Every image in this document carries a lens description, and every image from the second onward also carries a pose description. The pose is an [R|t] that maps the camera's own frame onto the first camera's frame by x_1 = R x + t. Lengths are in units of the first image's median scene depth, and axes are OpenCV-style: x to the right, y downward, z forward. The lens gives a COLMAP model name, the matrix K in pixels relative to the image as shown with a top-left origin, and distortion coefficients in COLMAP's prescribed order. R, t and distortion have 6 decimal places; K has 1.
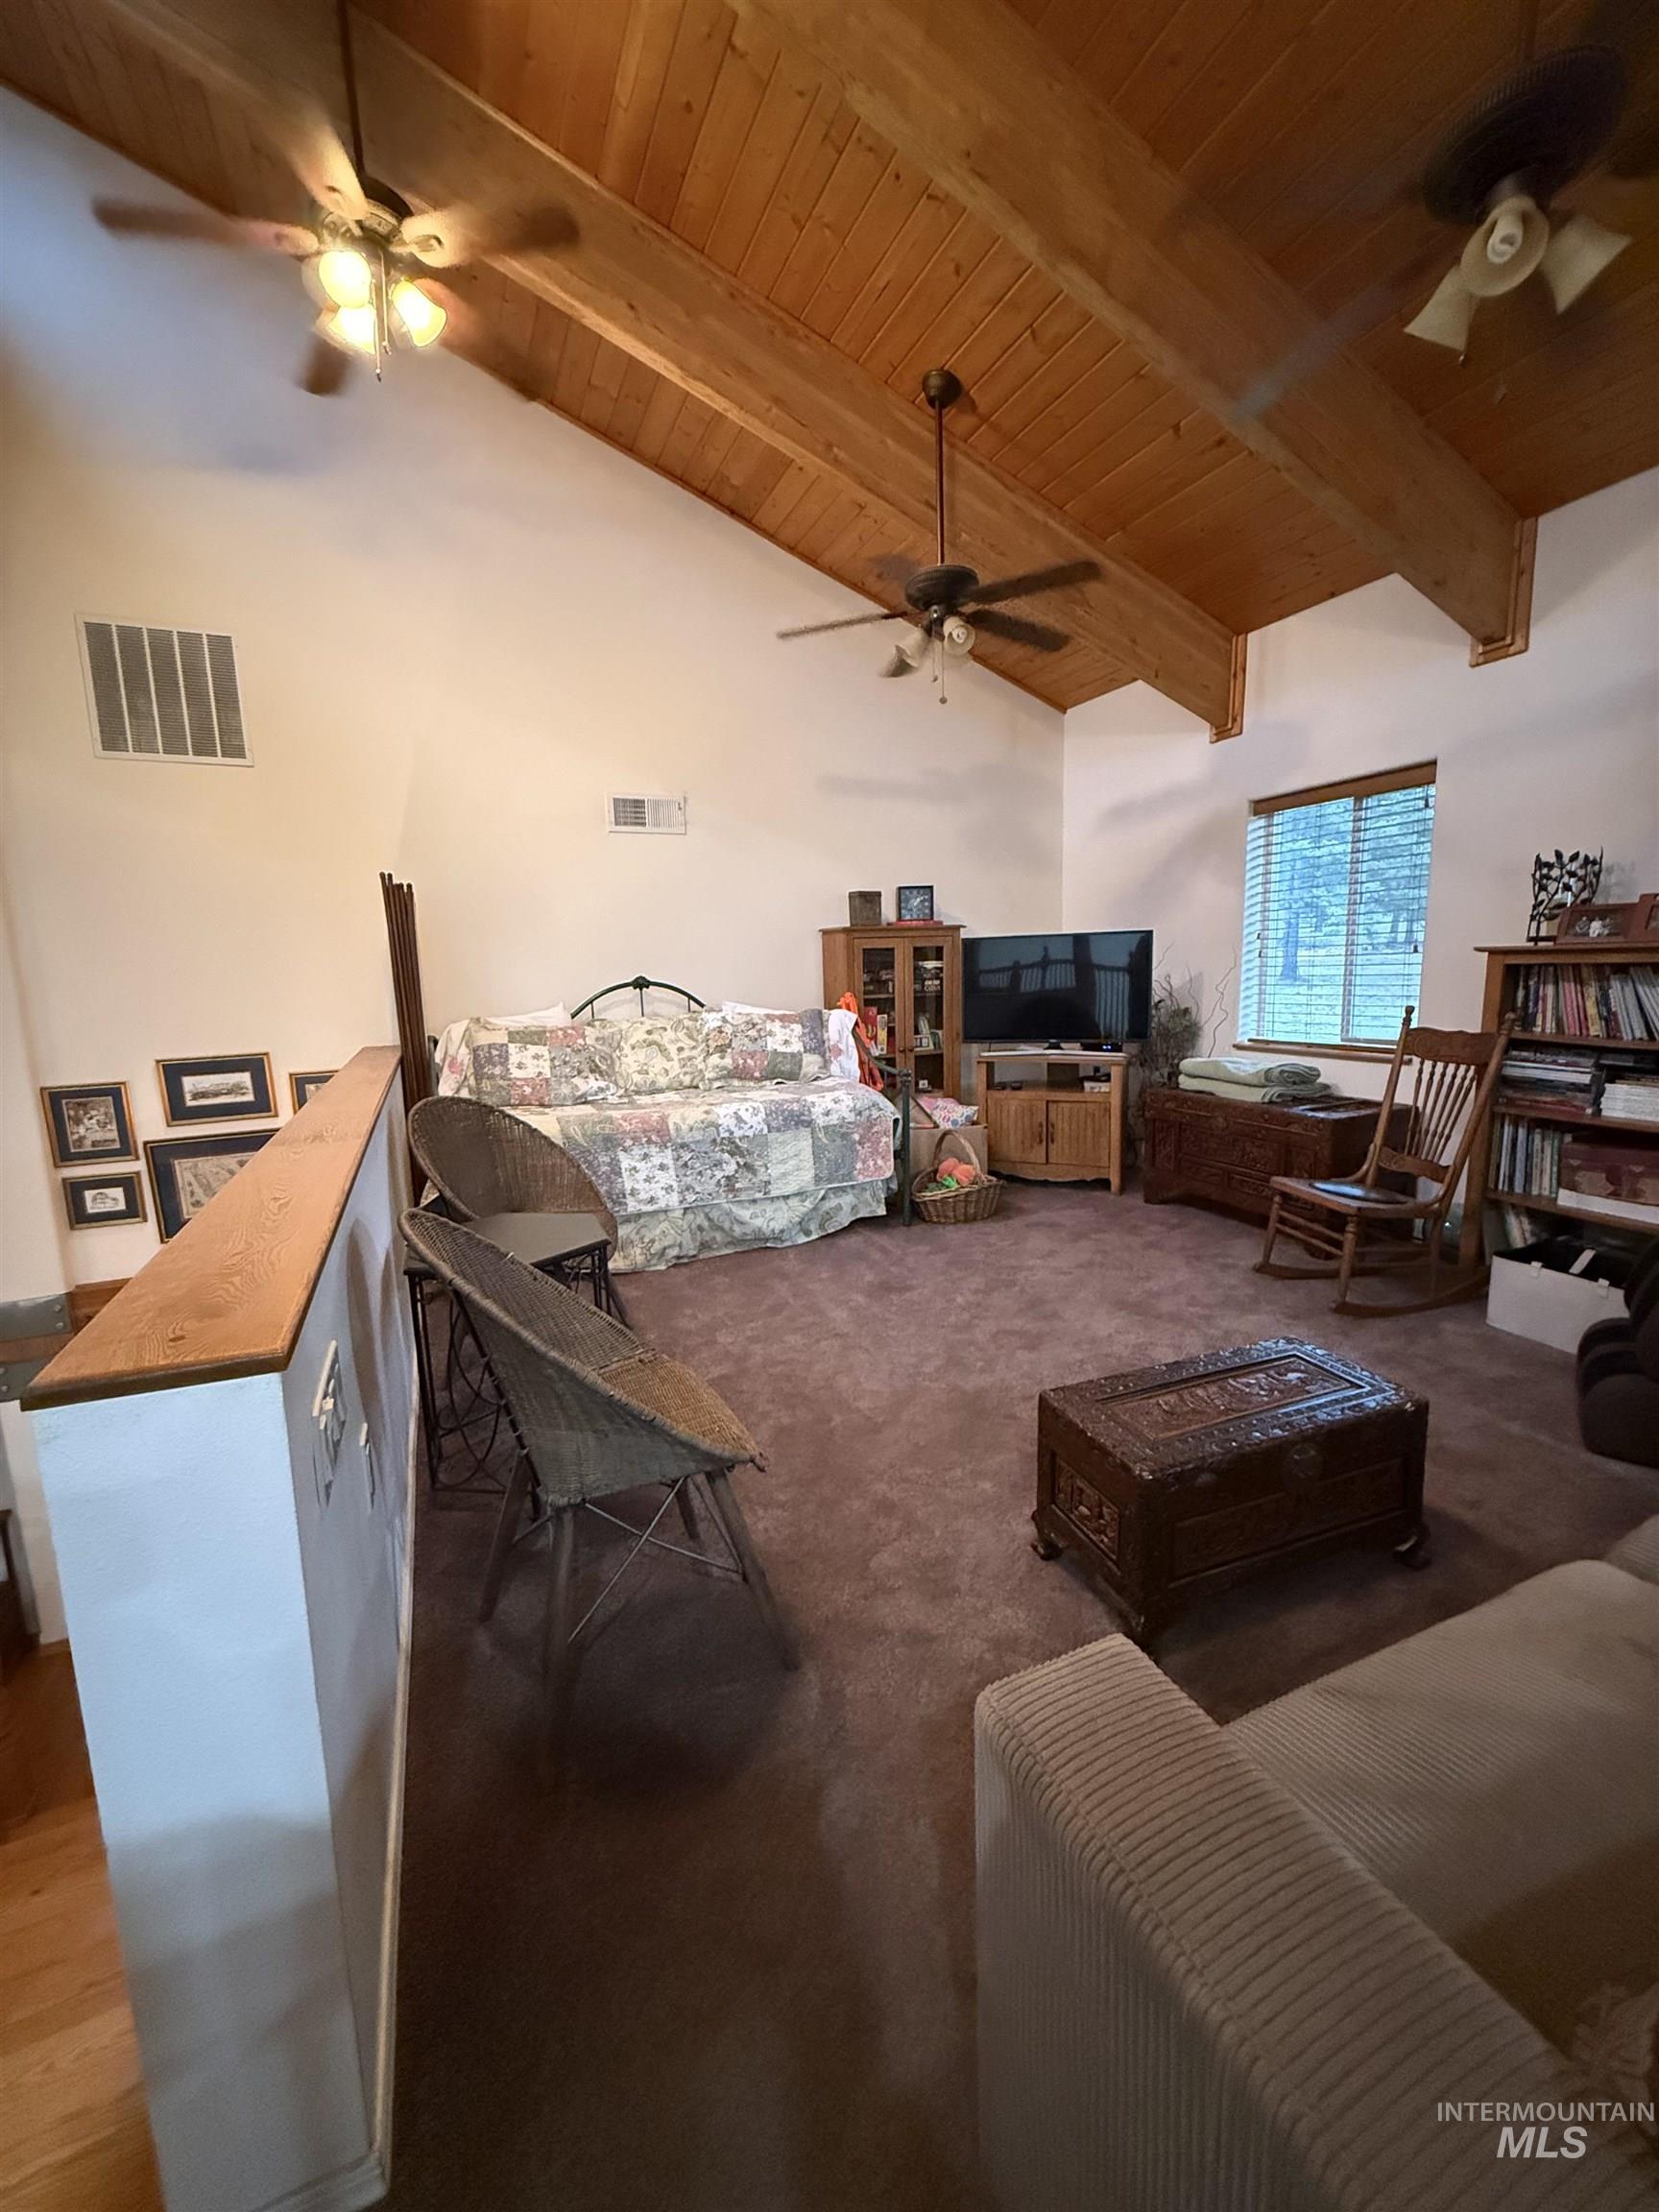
lens RADIAL K [[880.4, 0, 829.5], [0, 880.4, 1106.0], [0, 0, 1]] dist [-0.000682, -0.000140]
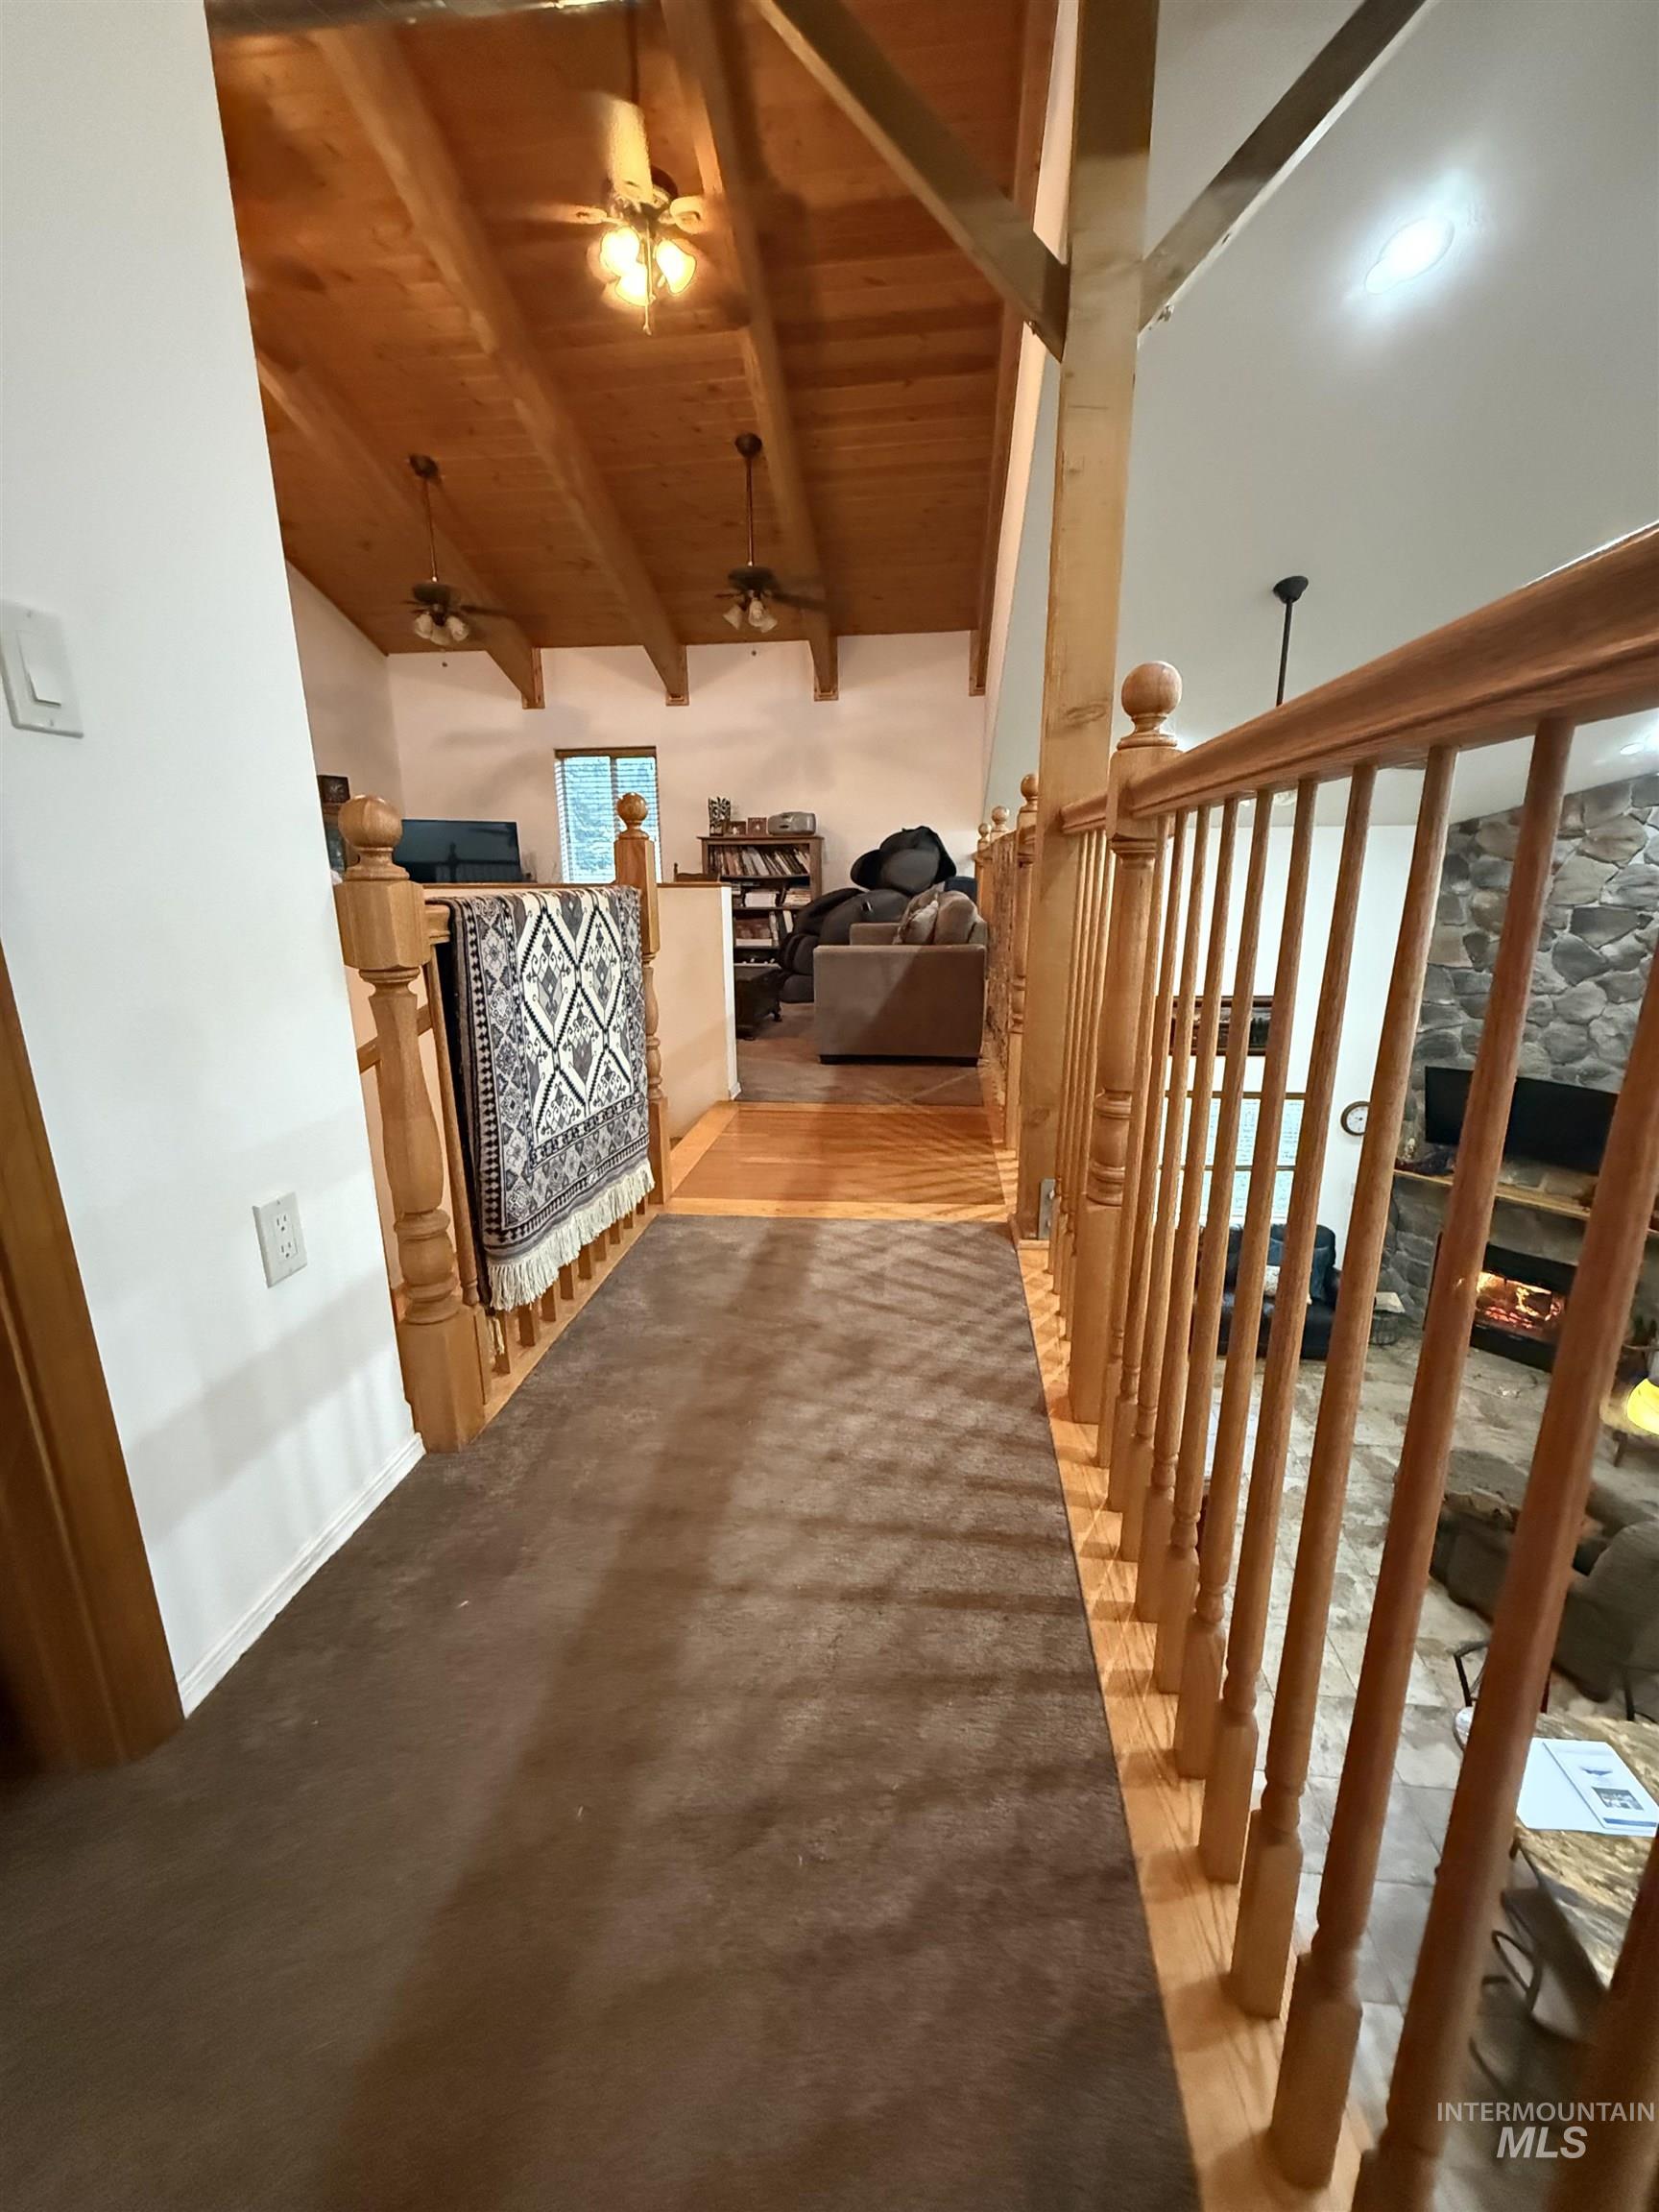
lens RADIAL K [[880.4, 0, 829.5], [0, 880.4, 1106.0], [0, 0, 1]] dist [-0.000682, -0.000140]
pose [[0.514052, -0.196371, 0.834978, -1.147523], [0.126218, 0.980162, 0.152810, 0.201851], [-0.848422, 0.026837, 0.528640, -0.493709]]
